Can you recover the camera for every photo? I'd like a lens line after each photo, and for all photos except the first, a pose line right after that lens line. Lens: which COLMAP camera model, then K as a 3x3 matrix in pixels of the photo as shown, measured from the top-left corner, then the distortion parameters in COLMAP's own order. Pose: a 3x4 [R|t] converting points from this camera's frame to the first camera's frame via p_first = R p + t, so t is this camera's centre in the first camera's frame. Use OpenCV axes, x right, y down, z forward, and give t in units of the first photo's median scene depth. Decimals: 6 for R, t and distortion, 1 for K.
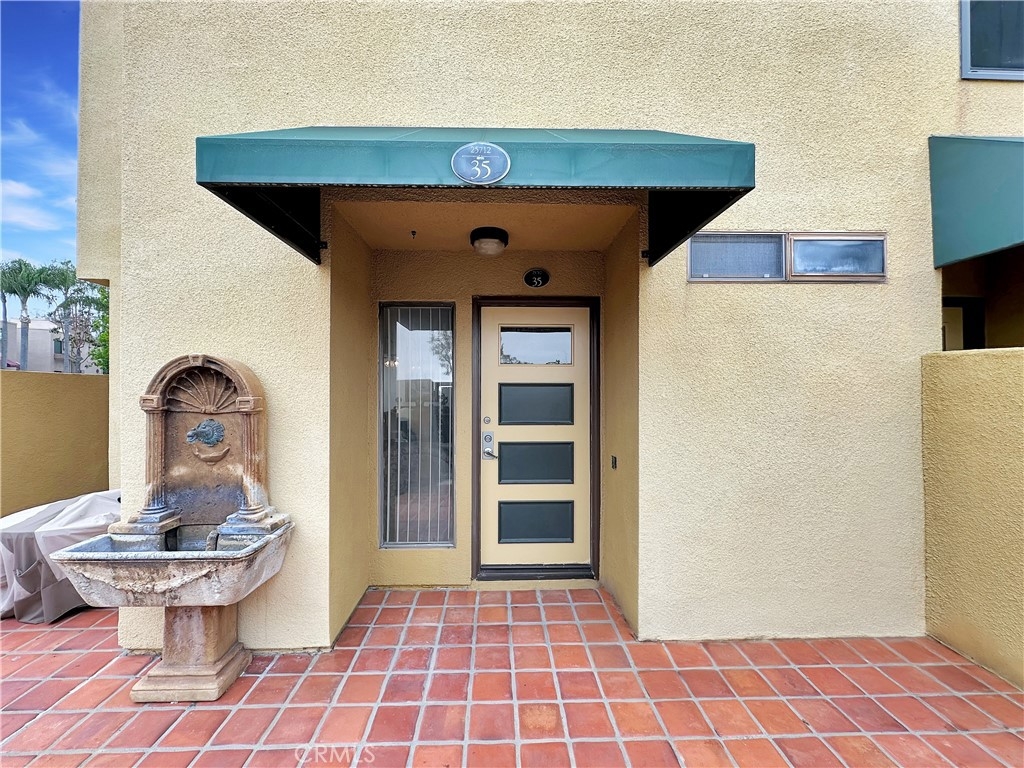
lens RADIAL K [[409.8, 0, 509.7], [0, 409.8, 392.7], [0, 0, 1]] dist [0.000024, 0.000029]
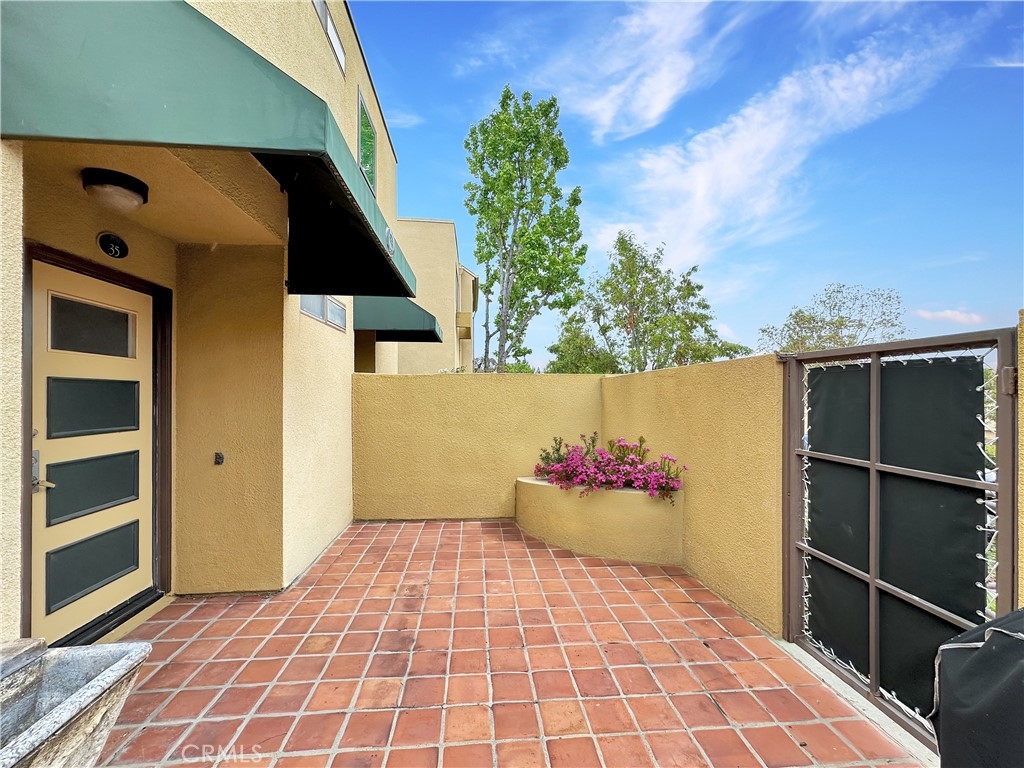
lens RADIAL K [[409.8, 0, 509.8], [0, 409.8, 390.1], [0, 0, 1]] dist [0.000024, 0.000029]
pose [[-0.064612, 0.017429, 0.997758, -0.756199], [0.001462, 0.999848, -0.017370, 0.011537], [-0.997909, 0.000336, -0.064628, 0.286797]]
